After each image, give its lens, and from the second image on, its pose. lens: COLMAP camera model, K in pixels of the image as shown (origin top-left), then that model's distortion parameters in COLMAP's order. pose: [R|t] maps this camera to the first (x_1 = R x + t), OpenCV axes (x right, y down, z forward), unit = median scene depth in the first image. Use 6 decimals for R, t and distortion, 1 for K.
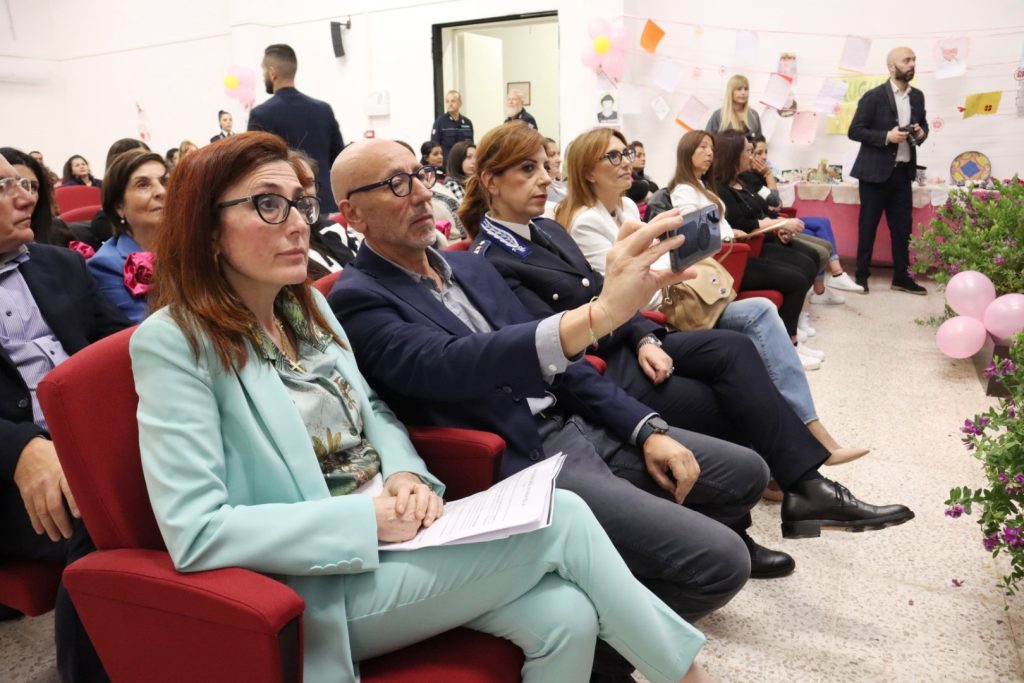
lens RADIAL K [[710.3, 0, 514.6], [0, 710.3, 345.1], [0, 0, 1]] dist [-0.129664, 0.083449]
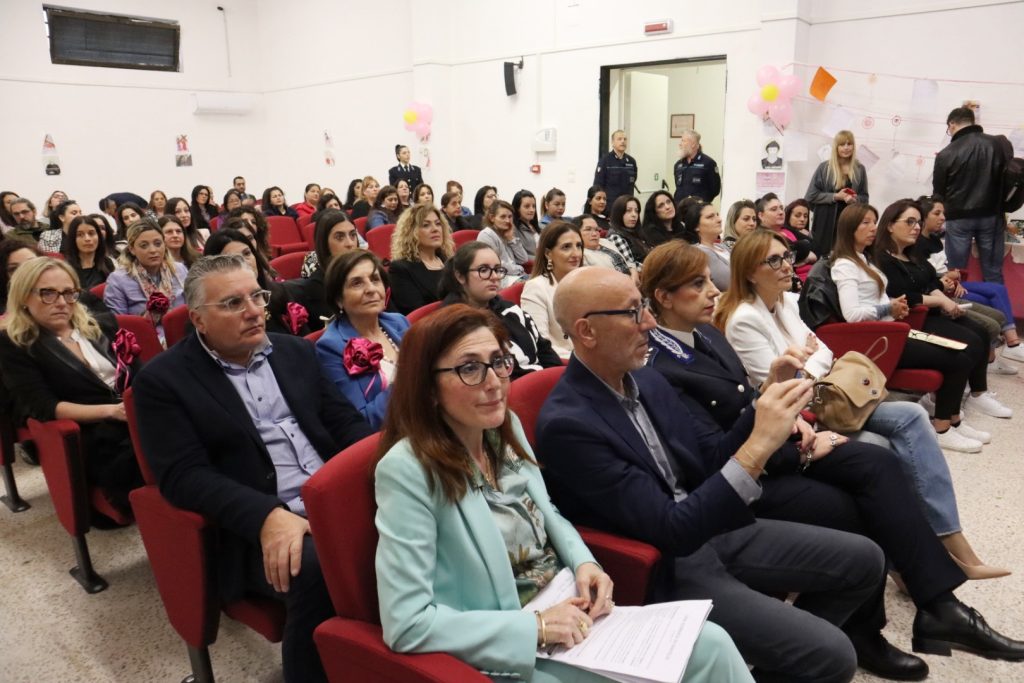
lens RADIAL K [[710.3, 0, 514.6], [0, 710.3, 345.1], [0, 0, 1]] dist [-0.129664, 0.083449]
pose [[0.976933, 0.060599, -0.204769, -0.019701], [-0.061739, 0.998092, 0.000823, -0.112253], [0.204428, 0.011838, 0.978810, -0.108399]]
